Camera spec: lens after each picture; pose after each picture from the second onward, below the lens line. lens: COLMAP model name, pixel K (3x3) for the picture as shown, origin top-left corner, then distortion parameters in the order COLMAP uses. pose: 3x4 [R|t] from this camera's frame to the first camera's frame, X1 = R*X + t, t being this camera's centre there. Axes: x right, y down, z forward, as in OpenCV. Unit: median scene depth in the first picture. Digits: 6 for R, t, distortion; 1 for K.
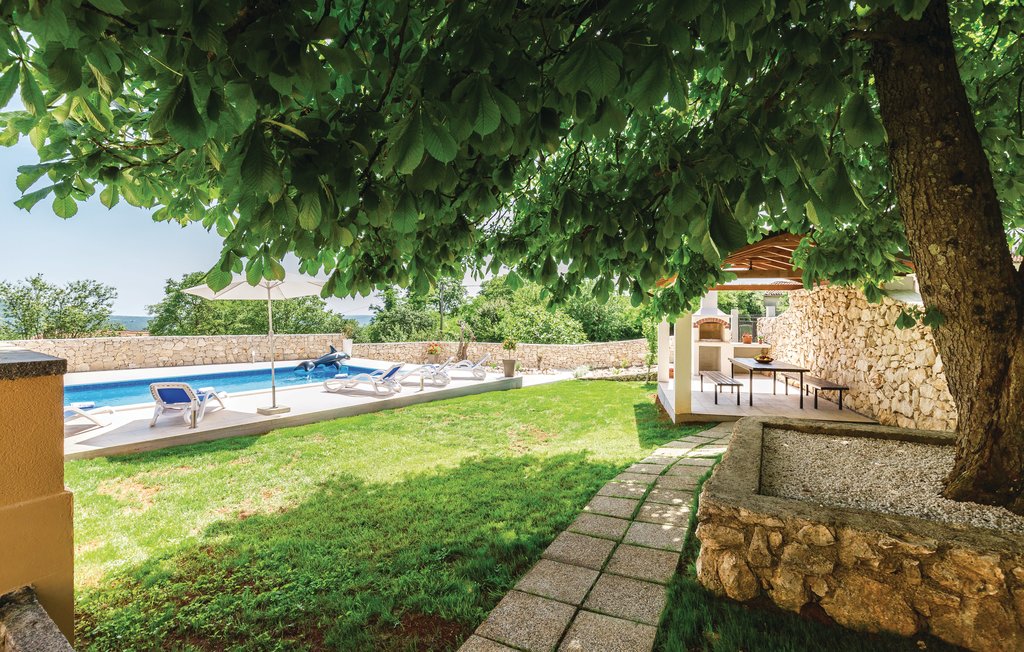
lens RADIAL K [[456.6, 0, 507.4], [0, 456.6, 311.7], [0, 0, 1]] dist [0.003190, 0.000721]
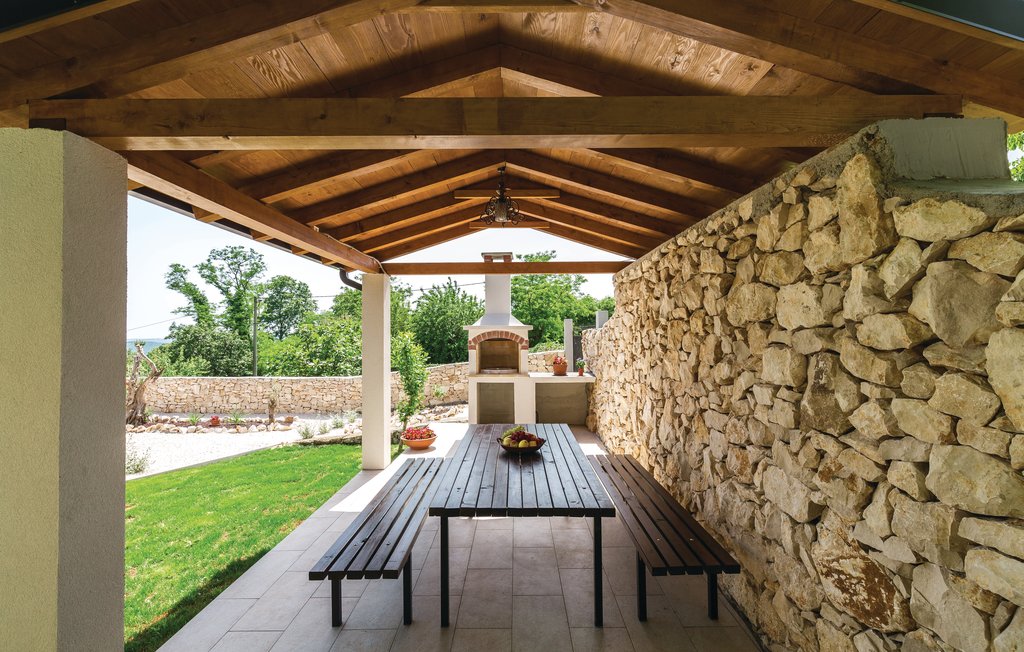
lens RADIAL K [[461.2, 0, 512.0], [0, 461.2, 326.0], [0, 0, 1]] dist [0.002031, -0.000161]
pose [[0.969646, -0.011369, 0.244250, 0.297920], [0.013256, 0.999894, -0.006083, 0.009876], [-0.244155, 0.009136, 0.969693, 0.416377]]
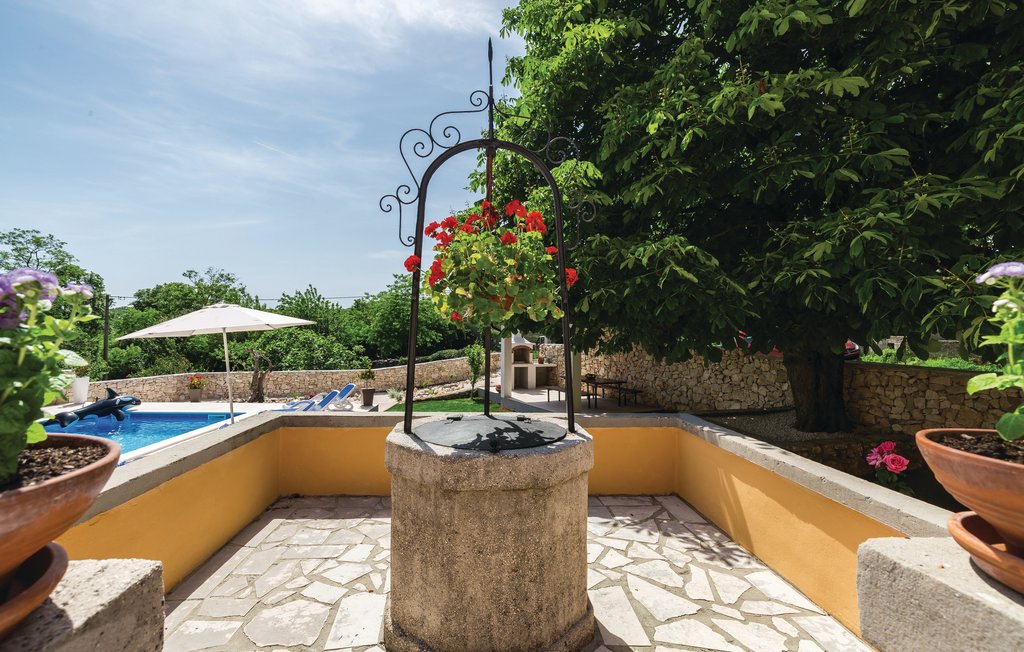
lens RADIAL K [[456.6, 0, 507.4], [0, 456.6, 311.7], [0, 0, 1]] dist [0.003190, 0.000721]
pose [[0.767248, 0.033511, 0.640474, -0.395711], [-0.011707, 0.999199, -0.038256, -0.030145], [-0.641243, 0.021854, 0.767026, 0.014528]]
